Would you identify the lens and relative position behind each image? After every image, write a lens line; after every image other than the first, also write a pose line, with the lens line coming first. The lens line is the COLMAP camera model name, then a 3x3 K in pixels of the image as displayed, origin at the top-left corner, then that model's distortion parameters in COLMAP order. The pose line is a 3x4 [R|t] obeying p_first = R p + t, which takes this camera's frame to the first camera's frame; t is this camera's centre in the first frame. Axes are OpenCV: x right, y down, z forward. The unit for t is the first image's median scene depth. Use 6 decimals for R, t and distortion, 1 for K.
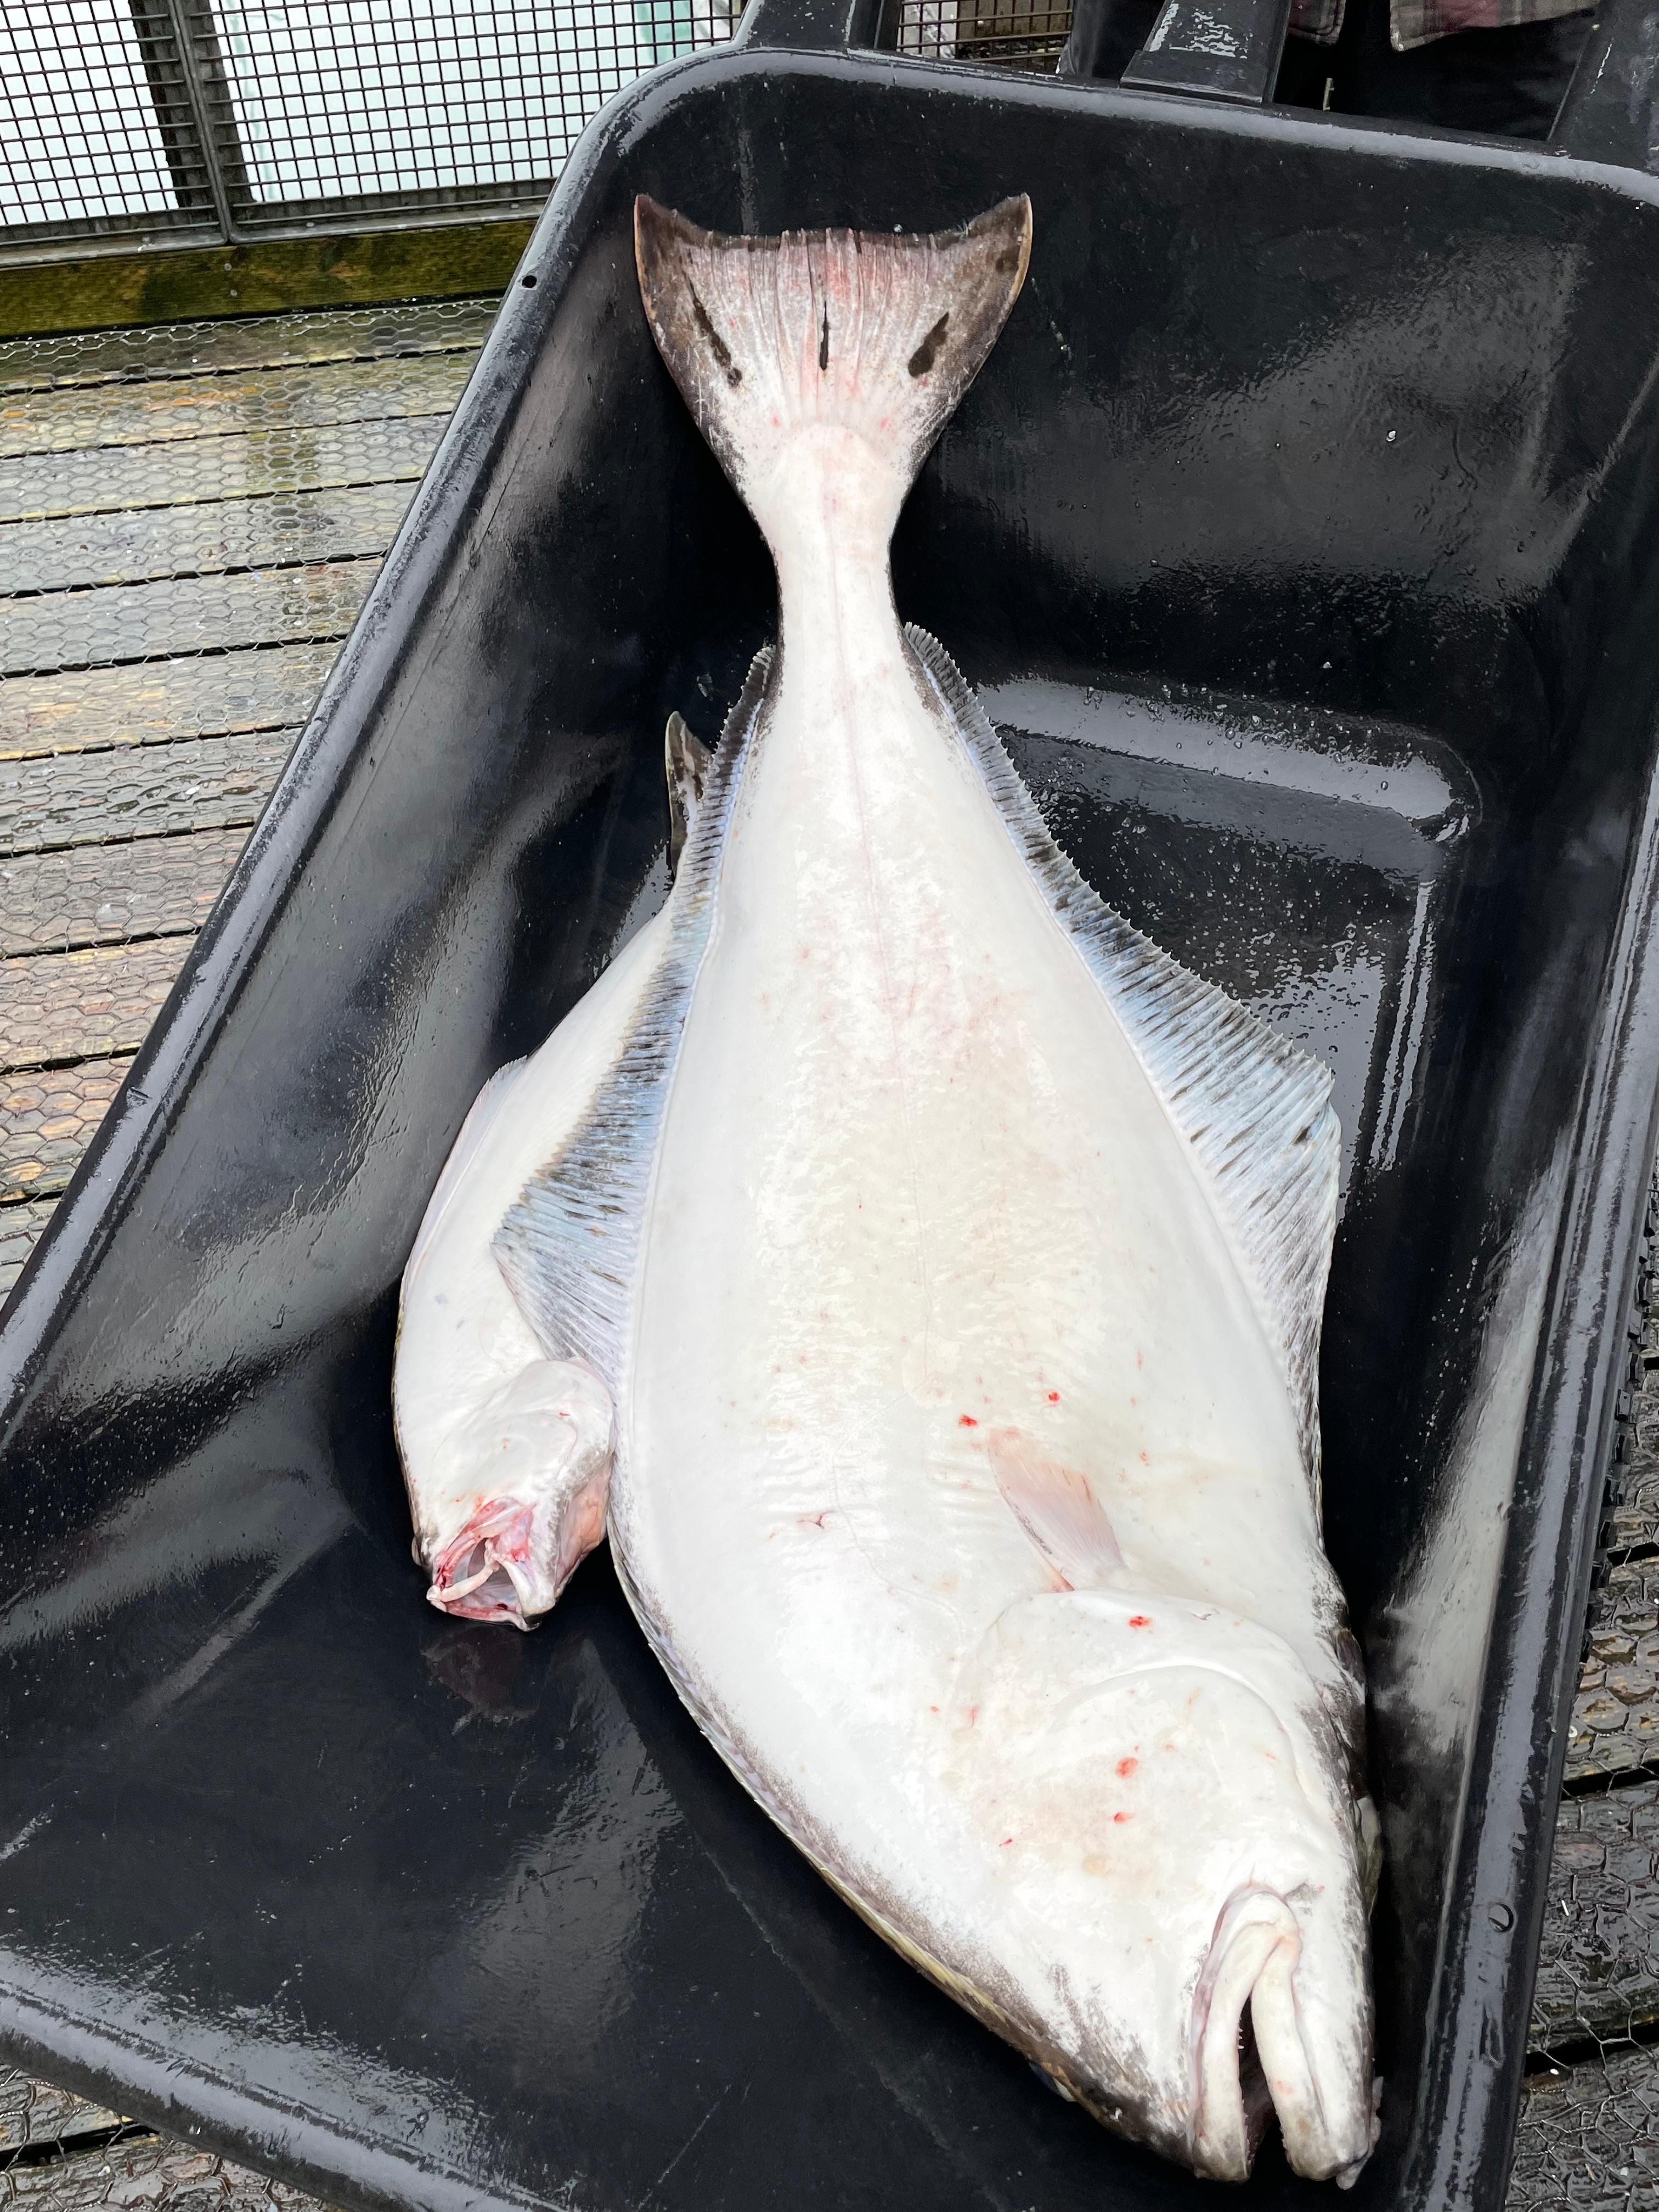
lens RADIAL K [[1805.9, 0, 830.7], [0, 1805.9, 1104.5], [0, 0, 1]] dist [0.003489, -0.003188]
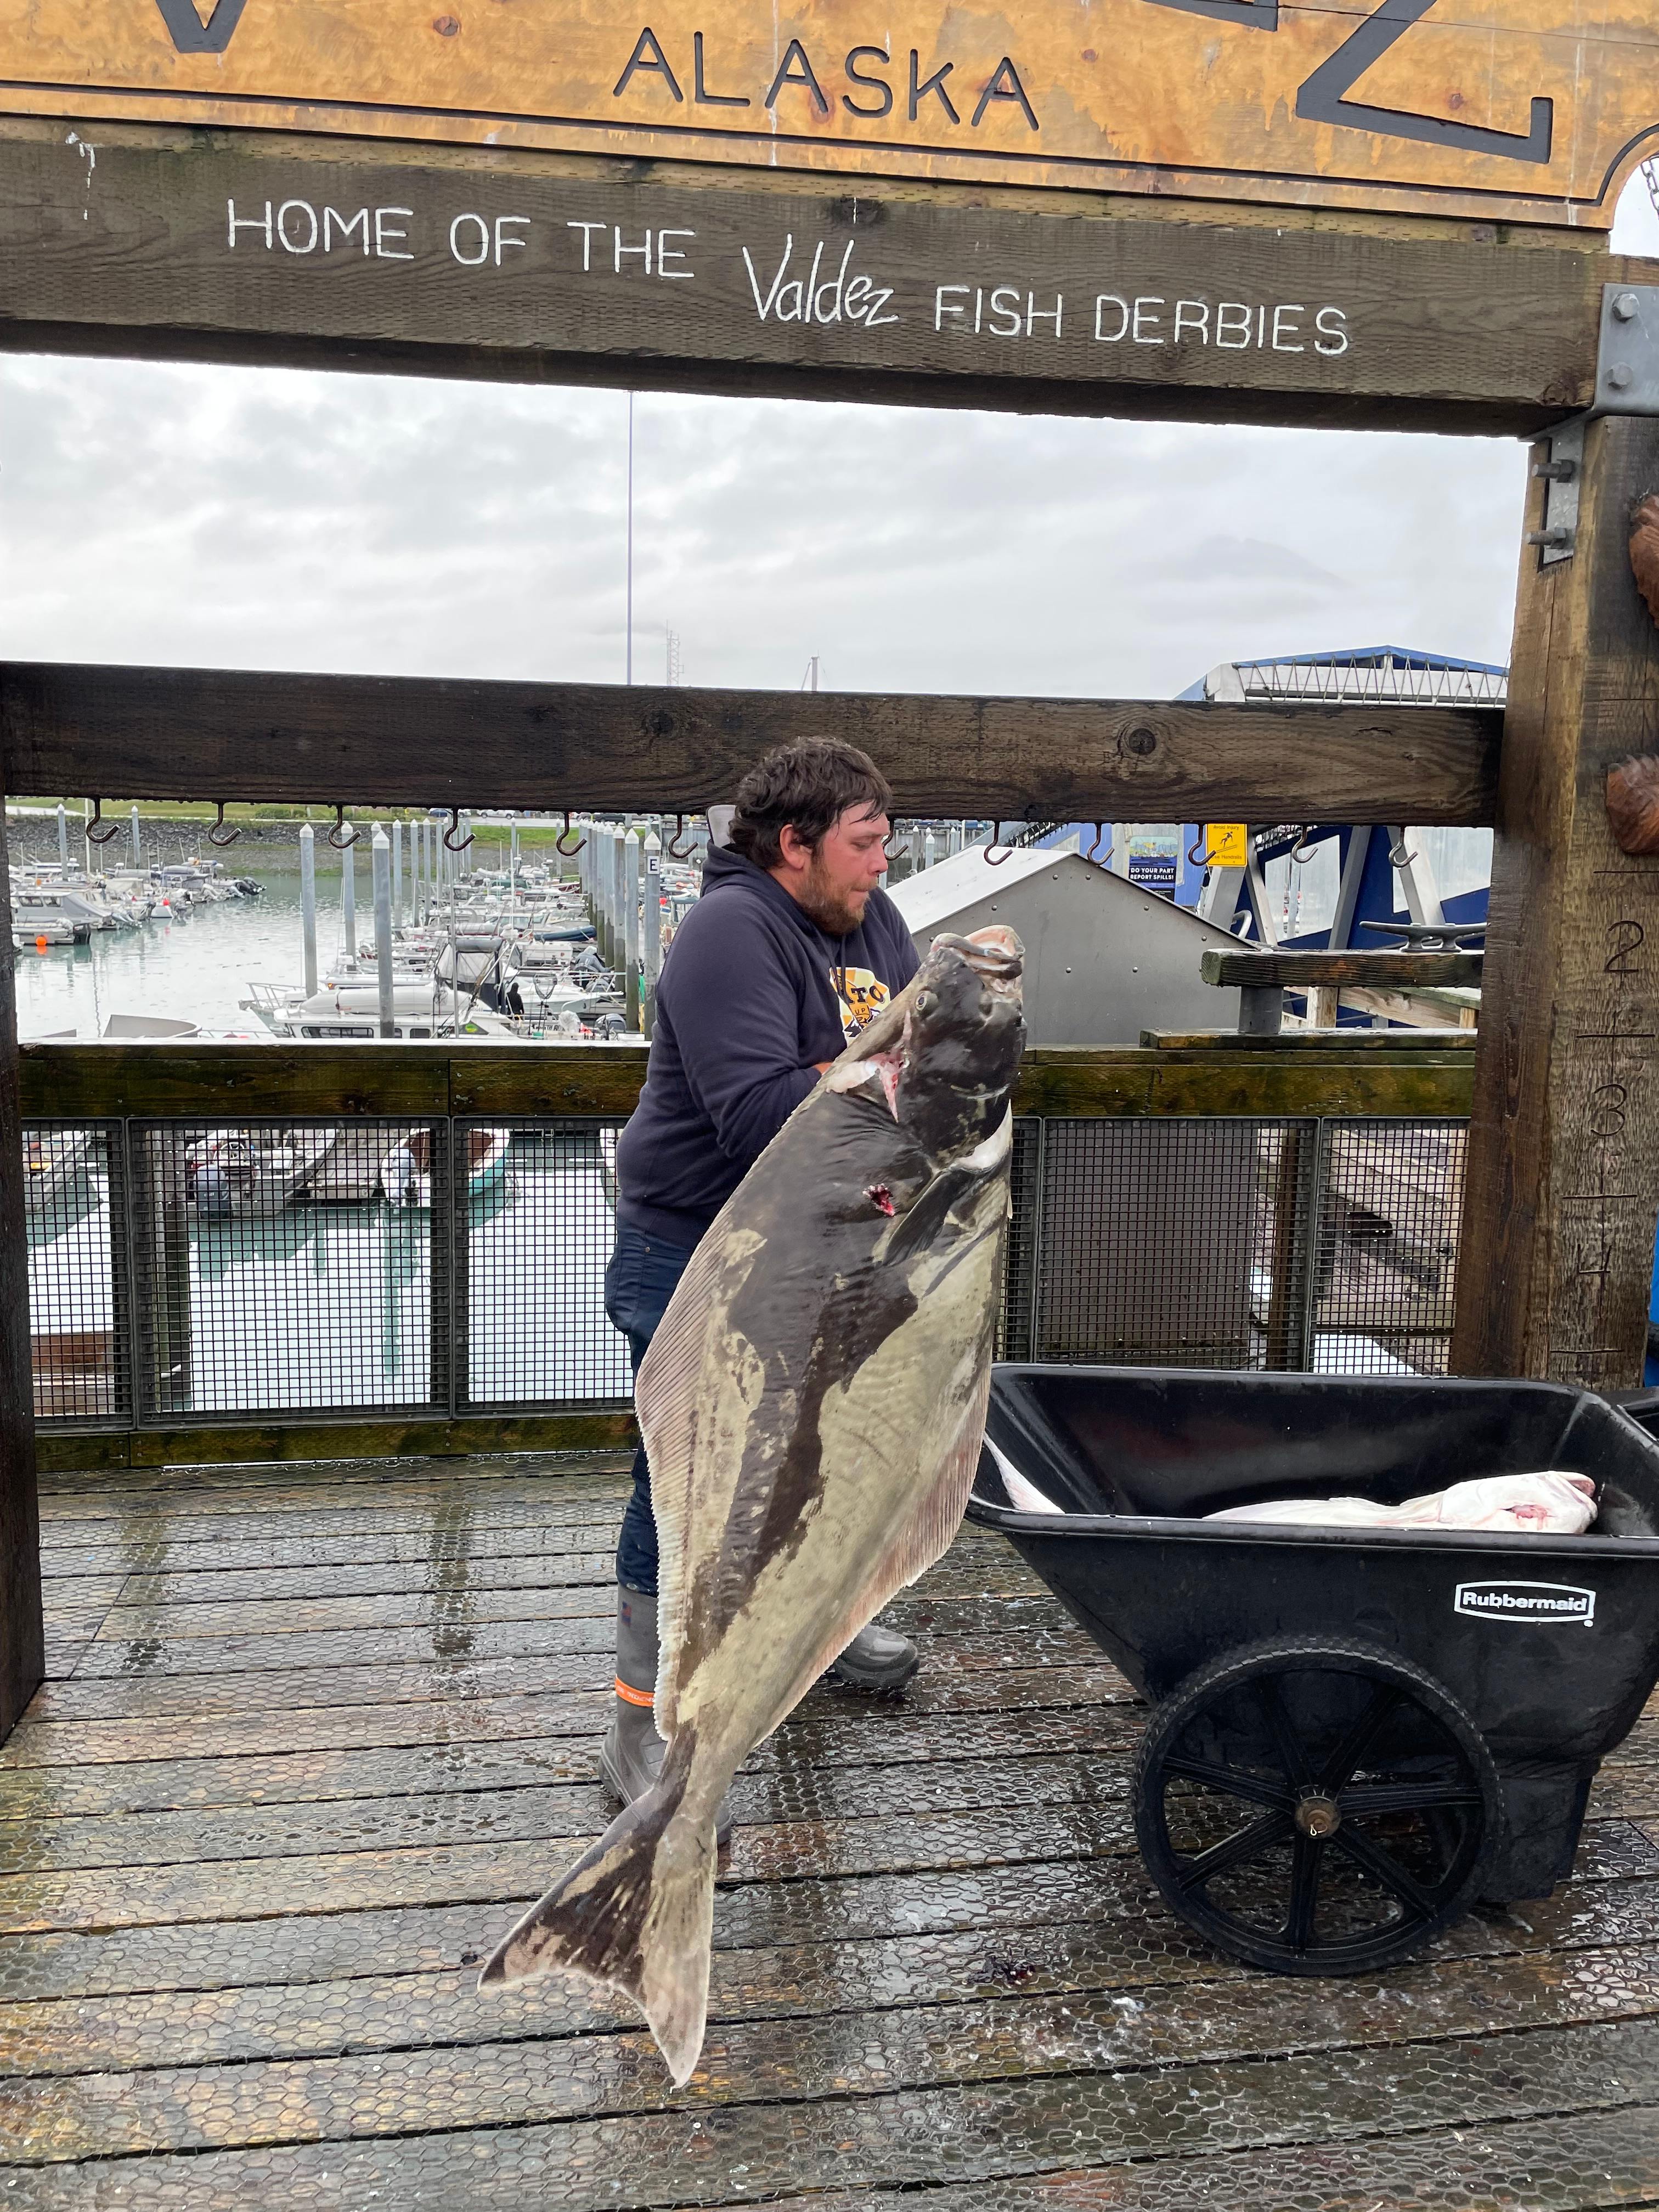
lens RADIAL K [[1701.9, 0, 823.5], [0, 1701.9, 1090.2], [0, 0, 1]] dist [0.042958, -0.026400]
pose [[0.996893, 0.024718, -0.074787, 0.189588], [-0.068167, 0.746450, -0.661941, 0.440216], [0.039463, 0.664983, 0.745815, -0.574828]]
